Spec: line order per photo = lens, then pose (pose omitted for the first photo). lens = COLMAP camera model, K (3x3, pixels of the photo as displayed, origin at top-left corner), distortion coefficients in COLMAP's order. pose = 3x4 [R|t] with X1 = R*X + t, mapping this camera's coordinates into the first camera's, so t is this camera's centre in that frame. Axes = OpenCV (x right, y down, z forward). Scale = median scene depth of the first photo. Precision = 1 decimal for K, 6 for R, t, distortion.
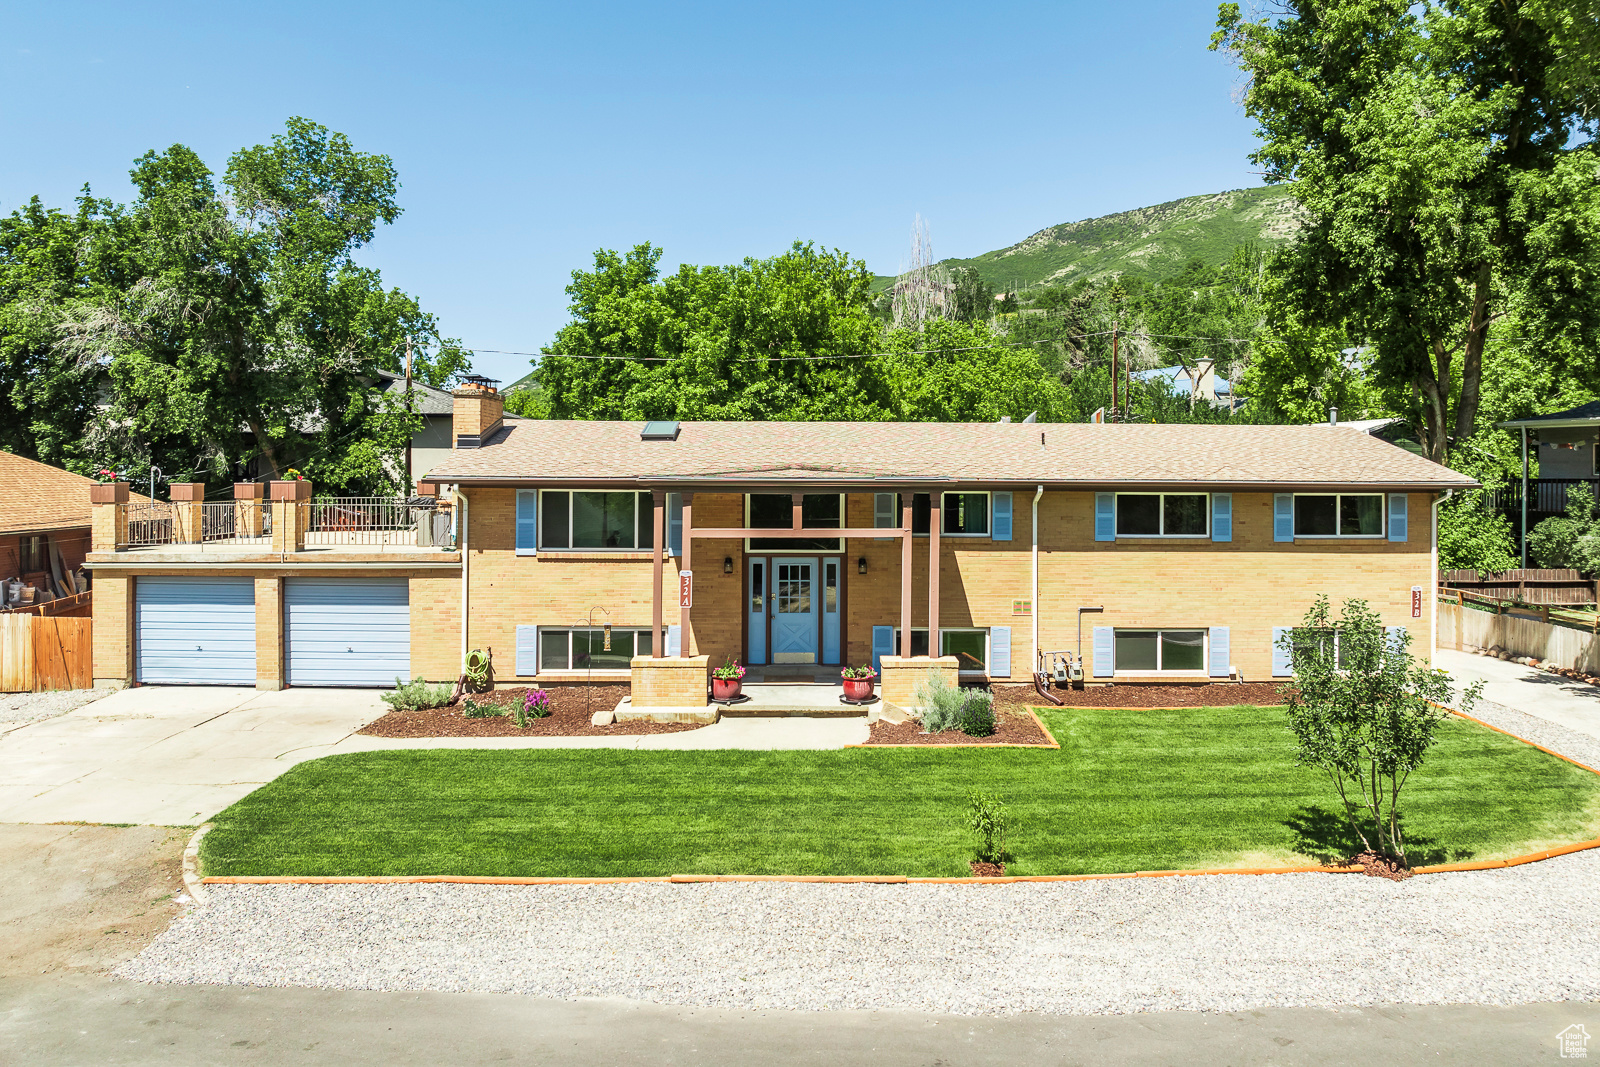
lens RADIAL K [[1148.3, 0, 796.1], [0, 1148.3, 446.5], [0, 0, 1]] dist [-0.037559, -0.006898]
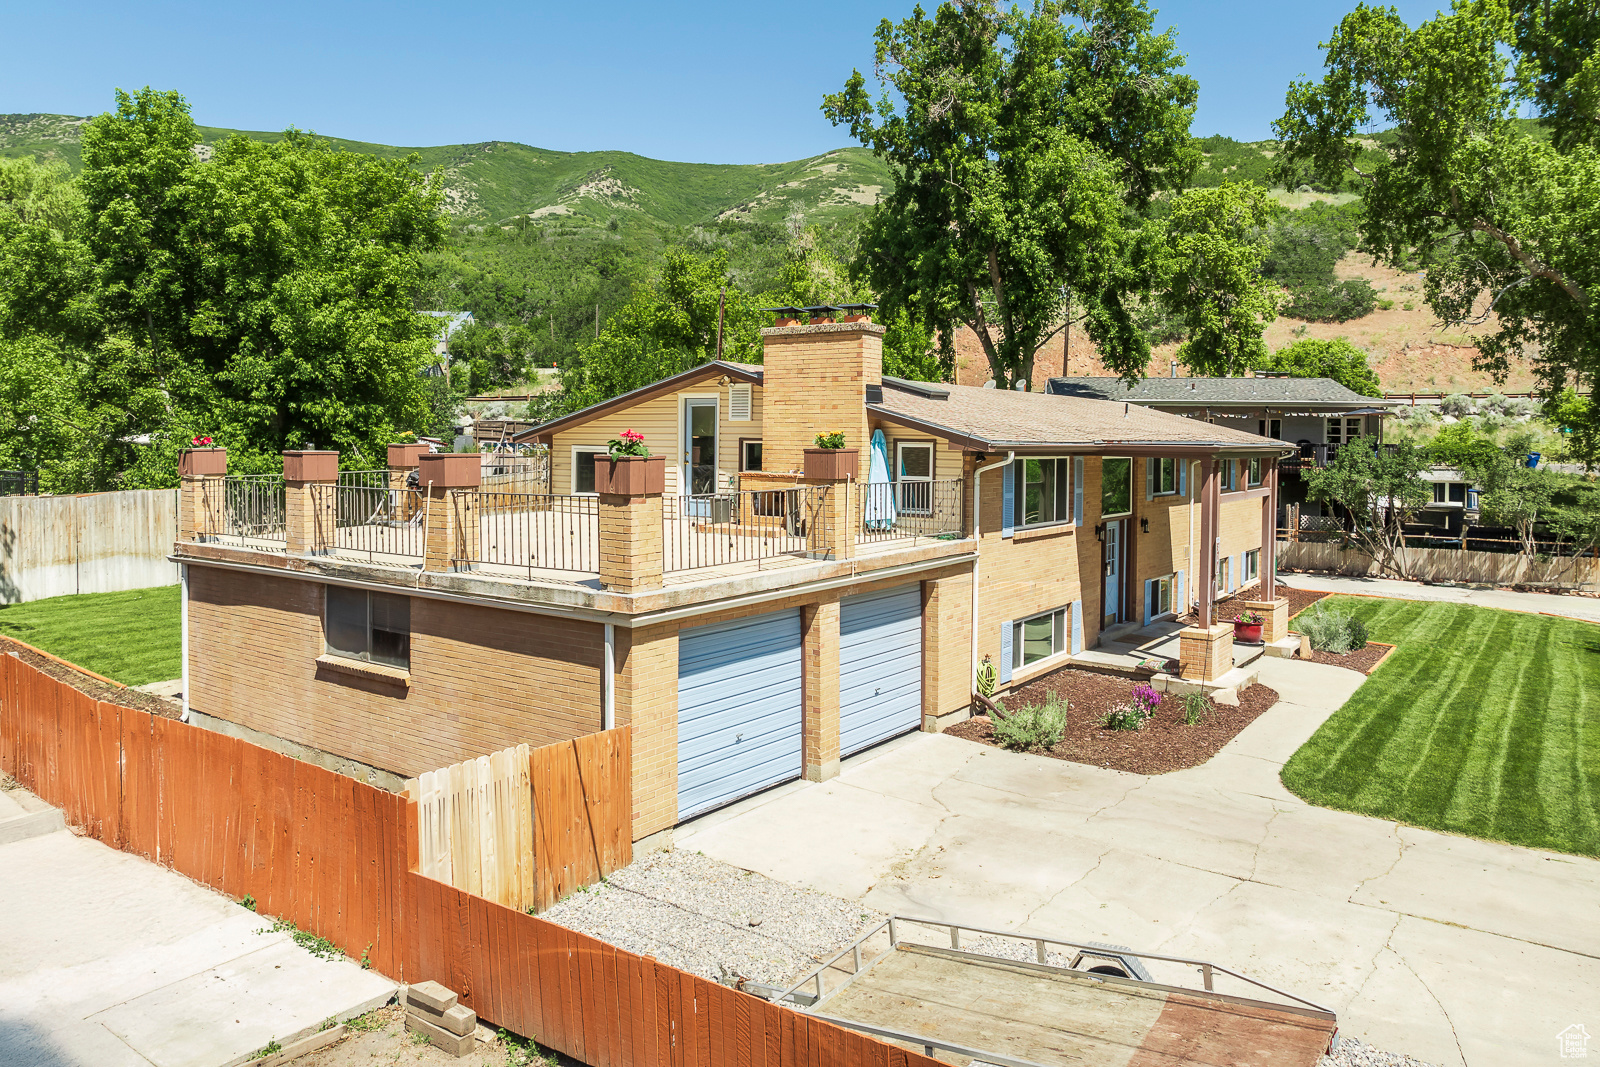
lens RADIAL K [[1148.3, 0, 796.1], [0, 1148.3, 446.5], [0, 0, 1]] dist [-0.037559, -0.006898]
pose [[0.579977, -0.003389, 0.814626, -0.992688], [-0.028129, 0.999312, 0.024184, 0.014501], [-0.814147, -0.036941, 0.579482, 0.649098]]
